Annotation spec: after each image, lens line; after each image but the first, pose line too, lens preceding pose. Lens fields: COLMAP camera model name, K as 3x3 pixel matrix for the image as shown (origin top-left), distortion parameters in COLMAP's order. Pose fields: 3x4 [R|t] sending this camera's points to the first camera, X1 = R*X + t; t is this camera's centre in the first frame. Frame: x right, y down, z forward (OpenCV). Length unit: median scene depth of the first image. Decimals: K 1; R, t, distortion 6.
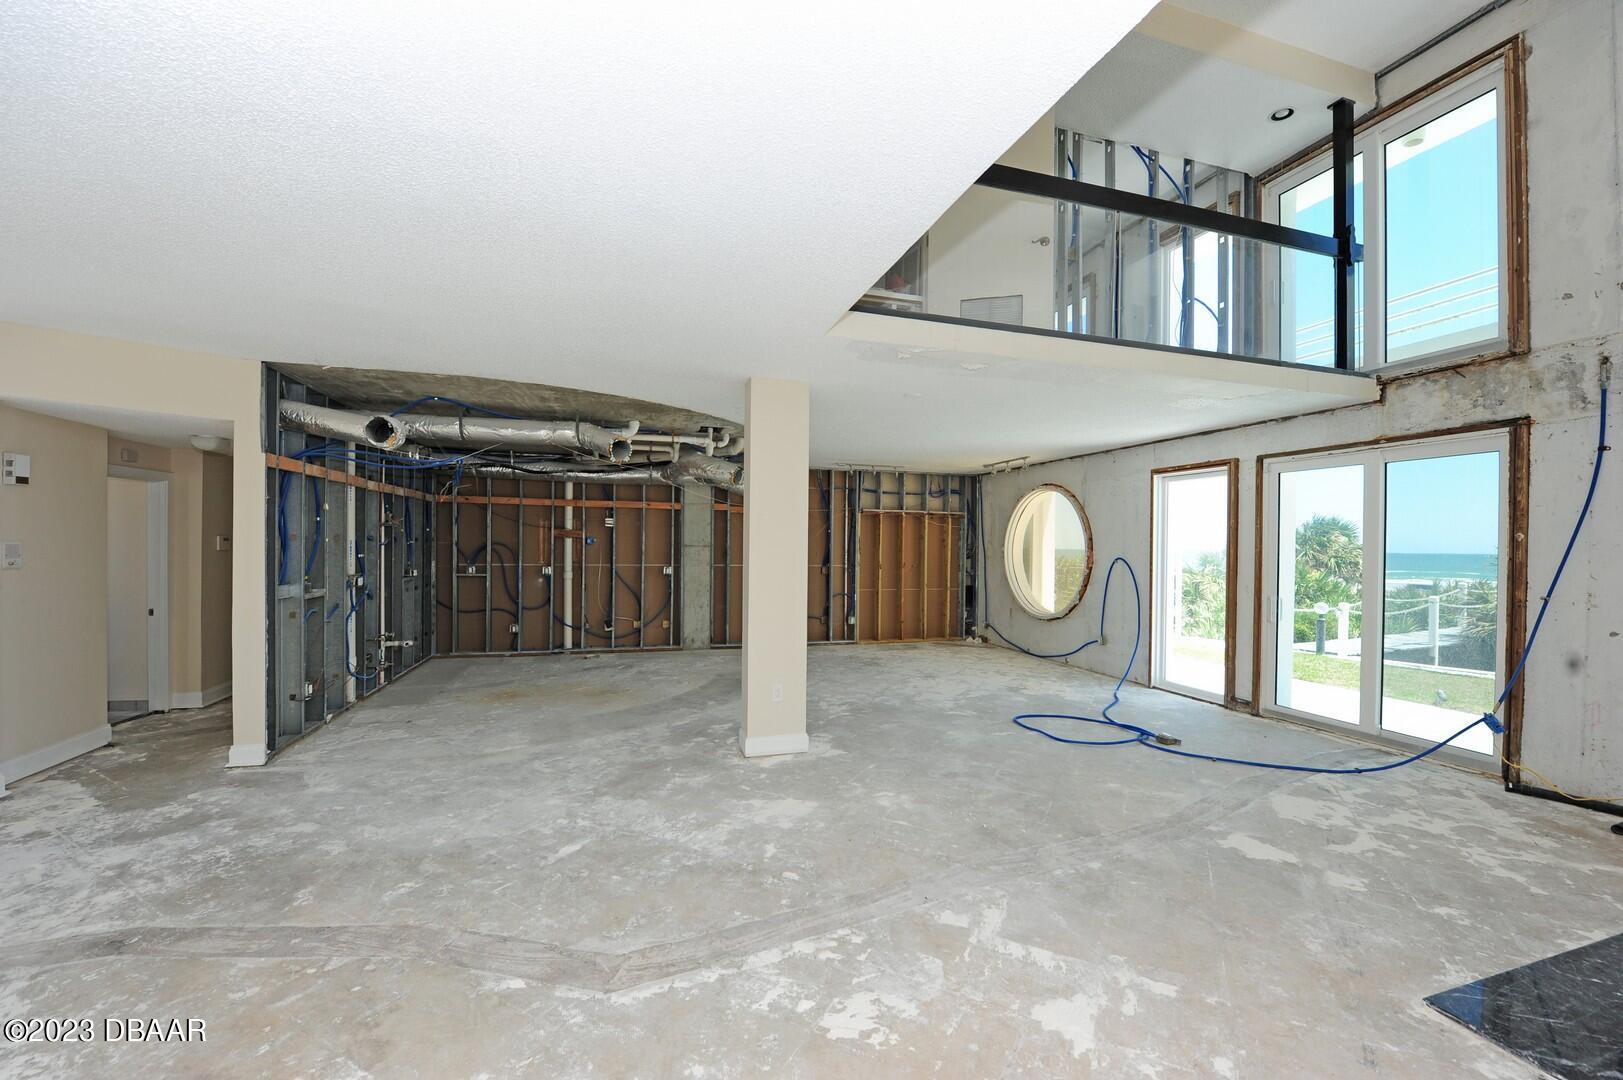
lens RADIAL K [[643.3, 0, 806.8], [0, 643.3, 548.8], [0, 0, 1]] dist [-0.014832, -0.002887]
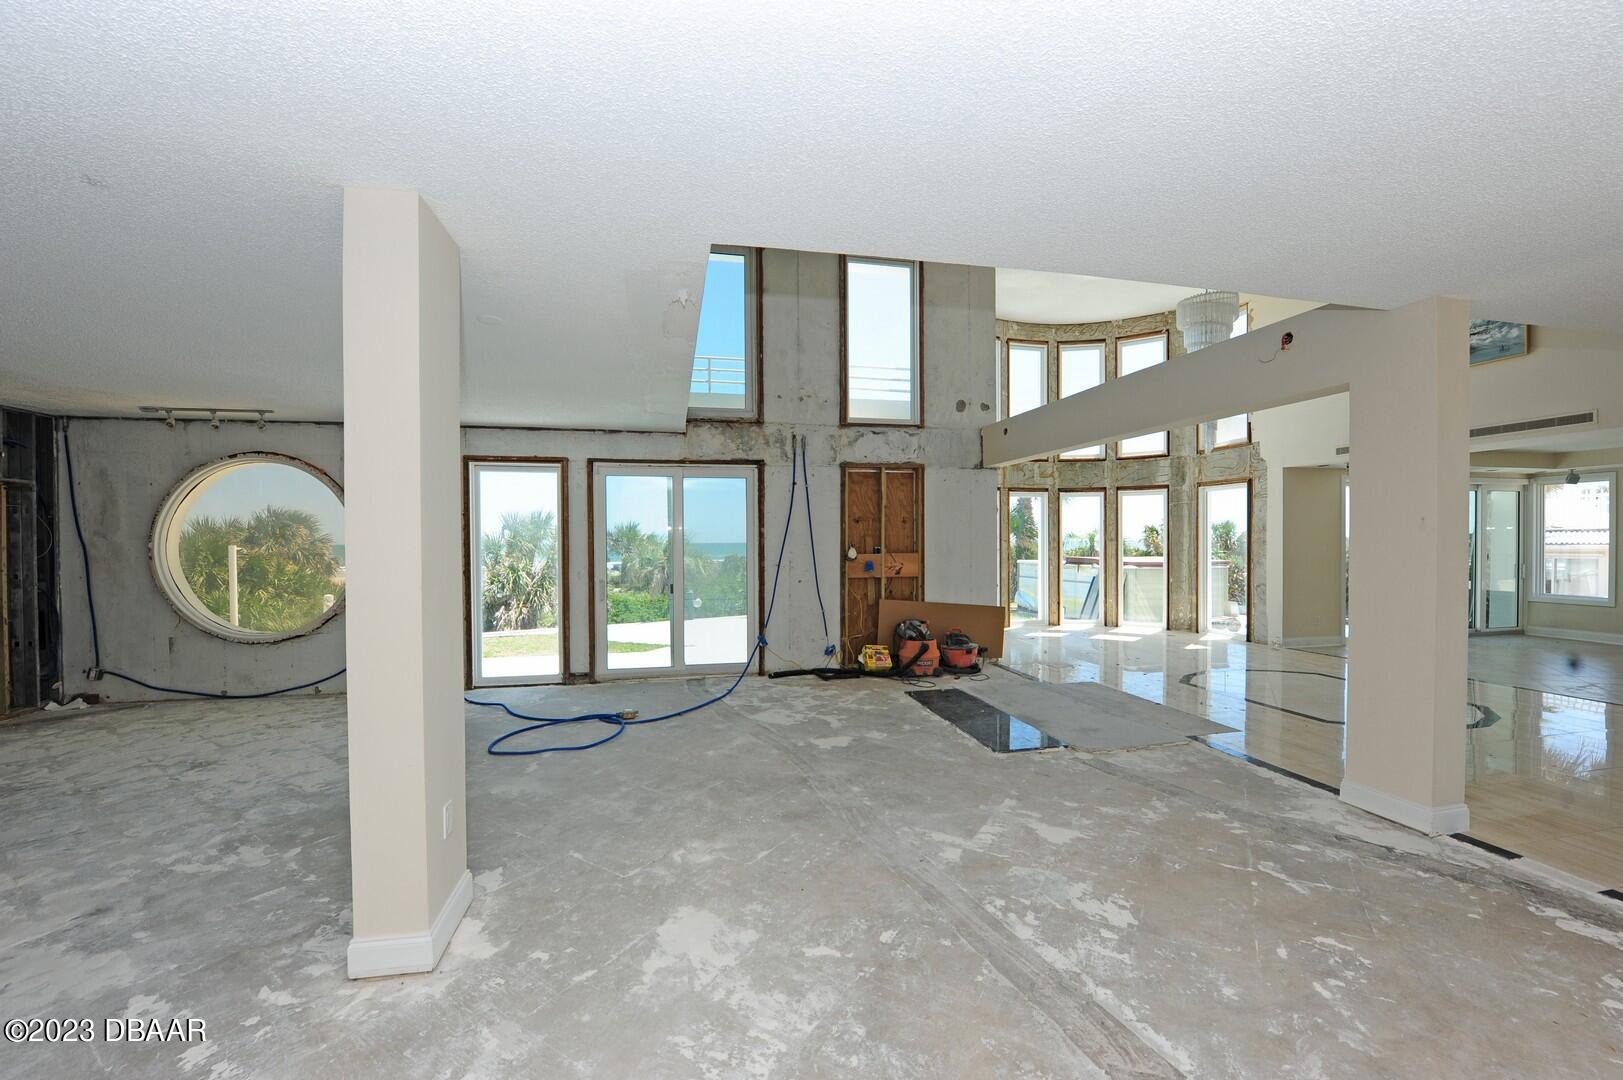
lens RADIAL K [[643.3, 0, 806.8], [0, 643.3, 548.8], [0, 0, 1]] dist [-0.014832, -0.002887]
pose [[0.077880, -0.023512, 0.996685, -0.597843], [0.010957, 0.999682, 0.022726, -0.006725], [-0.996903, 0.009150, 0.078113, 0.734230]]
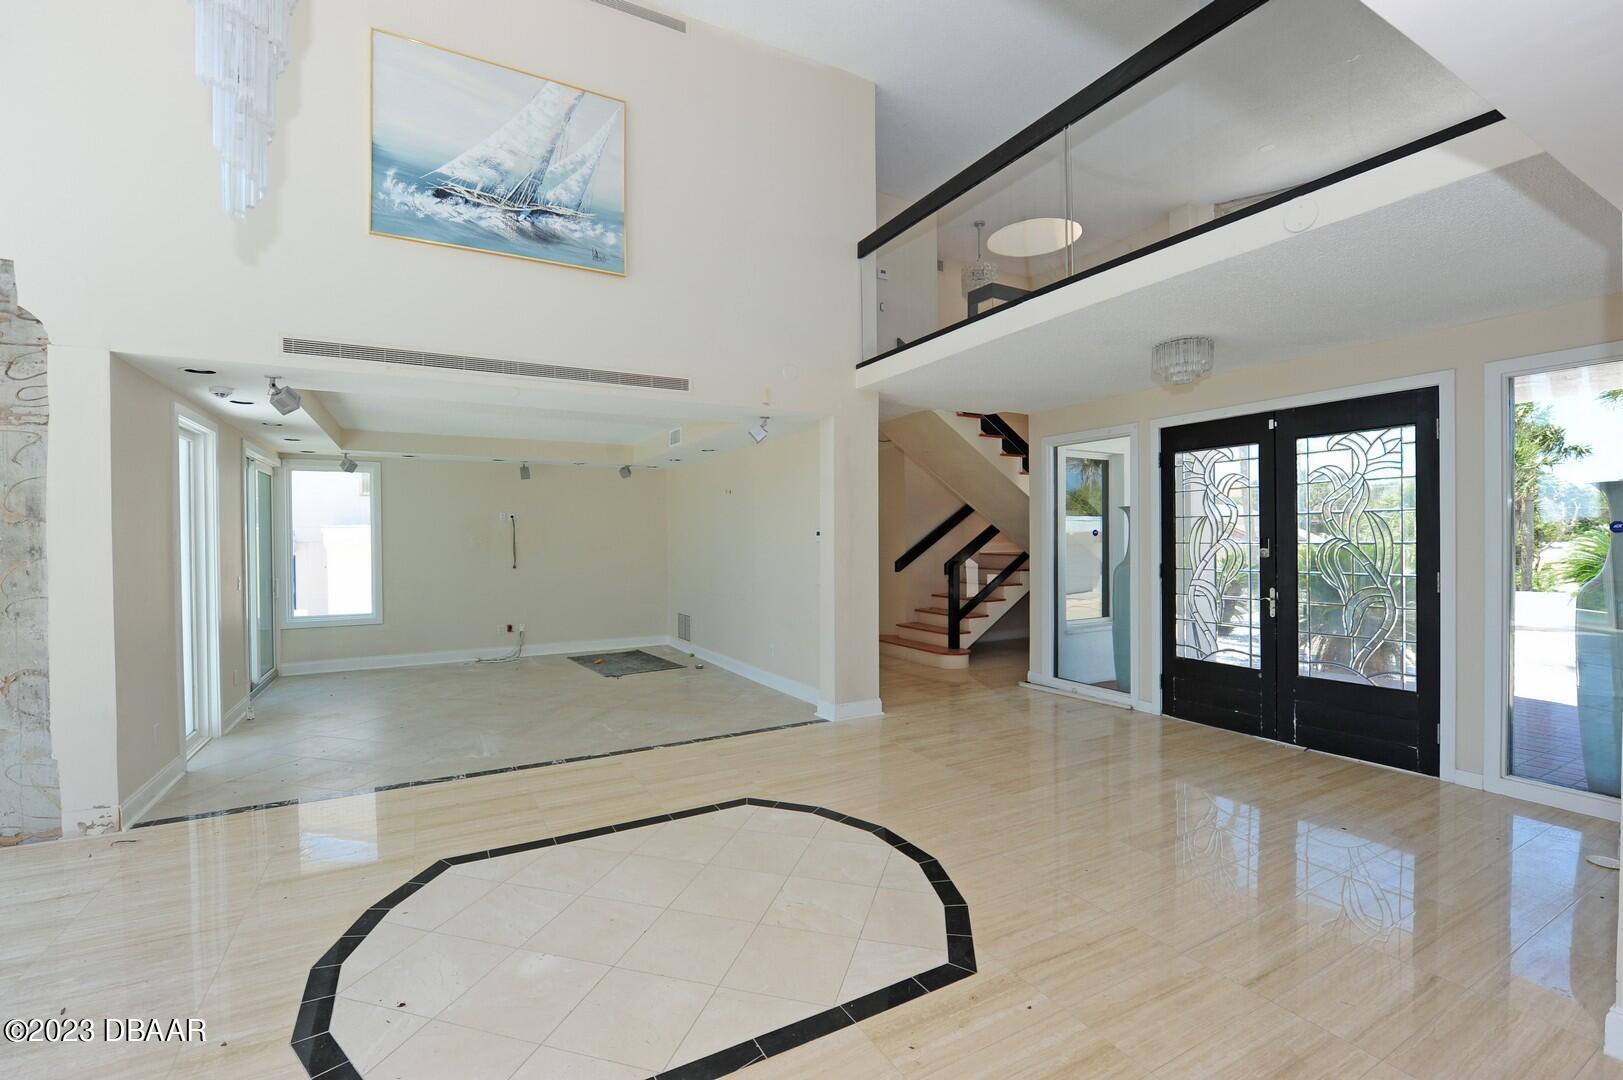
lens RADIAL K [[698.6, 0, 806.5], [0, 698.6, 544.3], [0, 0, 1]] dist [-0.015459, -0.000136]
pose [[-0.976622, -0.000043, -0.214965, 0.954946], [-0.002760, 0.999920, 0.012336, 0.014835], [0.214947, 0.012641, -0.976544, 0.350744]]
